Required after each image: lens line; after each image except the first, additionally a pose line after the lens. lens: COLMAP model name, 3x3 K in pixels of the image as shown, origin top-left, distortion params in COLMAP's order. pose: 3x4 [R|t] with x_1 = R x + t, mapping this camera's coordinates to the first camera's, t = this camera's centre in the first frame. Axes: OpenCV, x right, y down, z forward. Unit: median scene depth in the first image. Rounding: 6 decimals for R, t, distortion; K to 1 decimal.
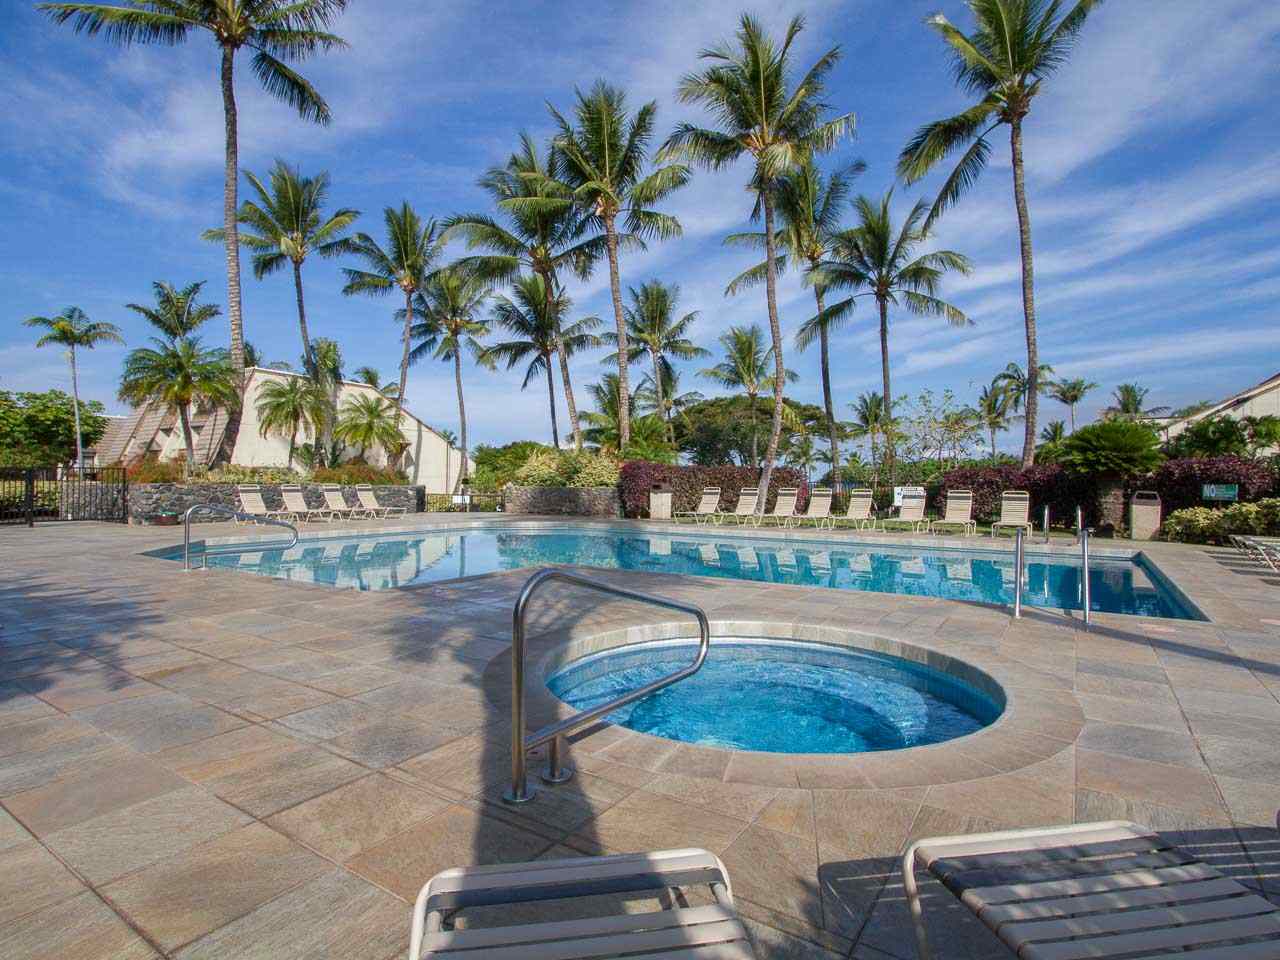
lens RADIAL K [[667.6, 0, 640.0], [0, 667.6, 480.0], [0, 0, 1]] dist [-0.002309, 0.000548]
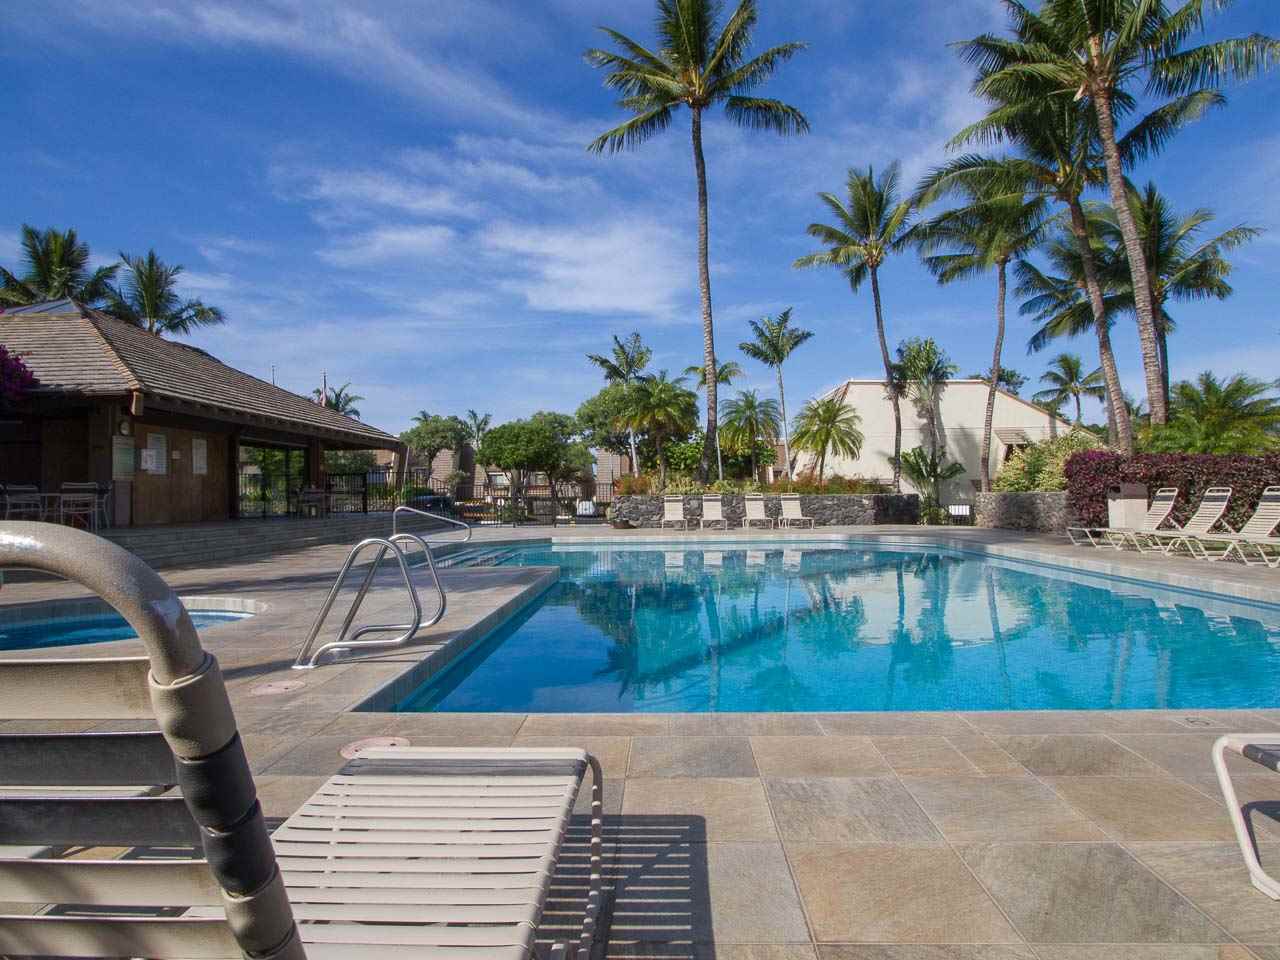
lens RADIAL K [[757.5, 0, 640.0], [0, 757.5, 480.0], [0, 0, 1]] dist [-0.020781, 0.002029]
pose [[0.539483, -0.031641, -0.841402, 0.272354], [0.016559, 0.999499, -0.026969, 0.009157], [0.841833, 0.000617, 0.539737, 0.157981]]
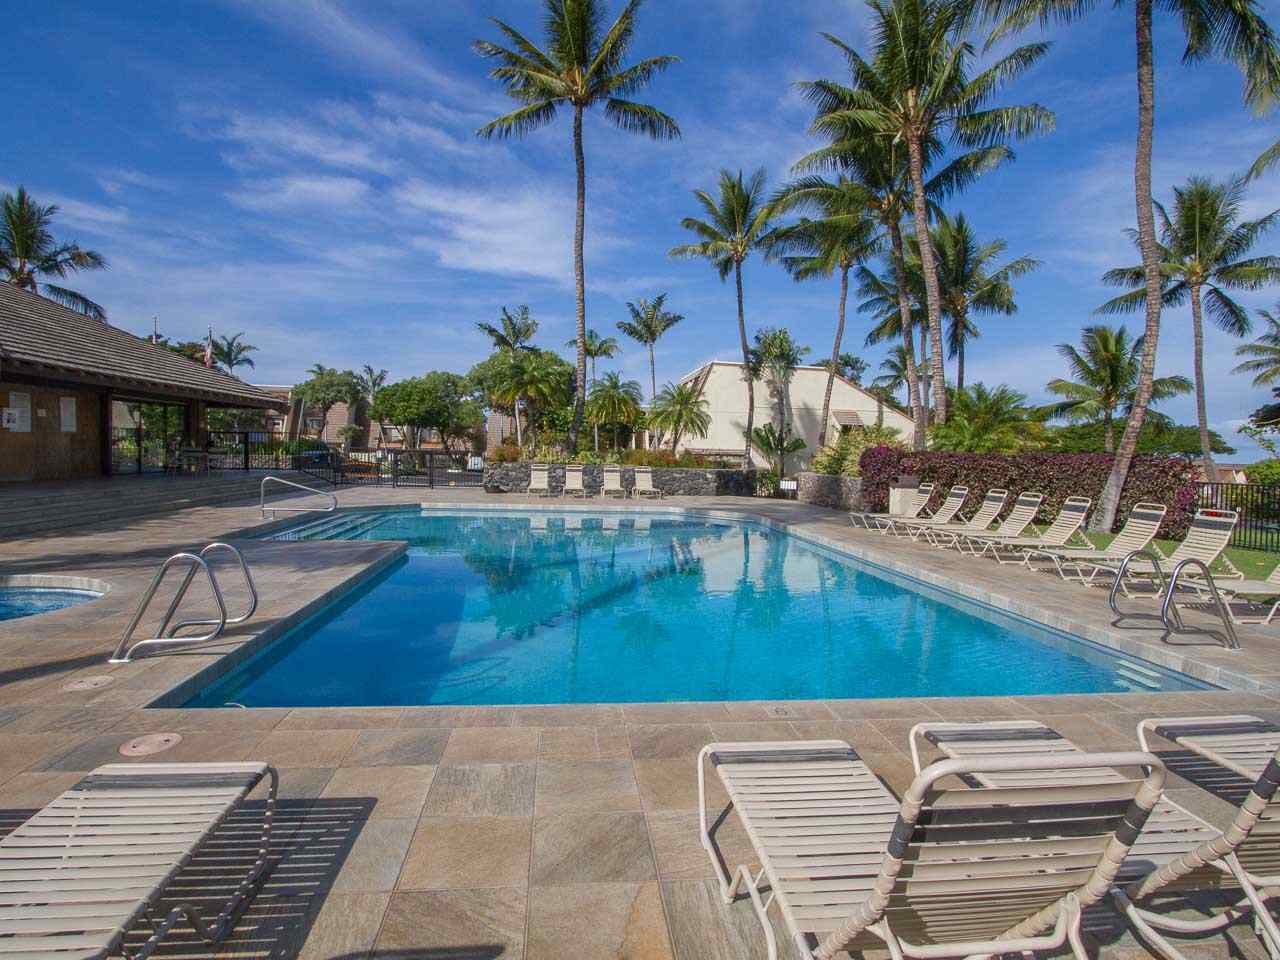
lens RADIAL K [[693.0, 0, 640.0], [0, 693.0, 480.0], [0, 0, 1]] dist [-0.019999, 0.002638]
pose [[0.660222, 0.040181, -0.749995, 0.306771], [-0.020706, 0.999162, 0.035304, -0.008239], [0.750785, -0.007779, 0.660501, 0.167690]]
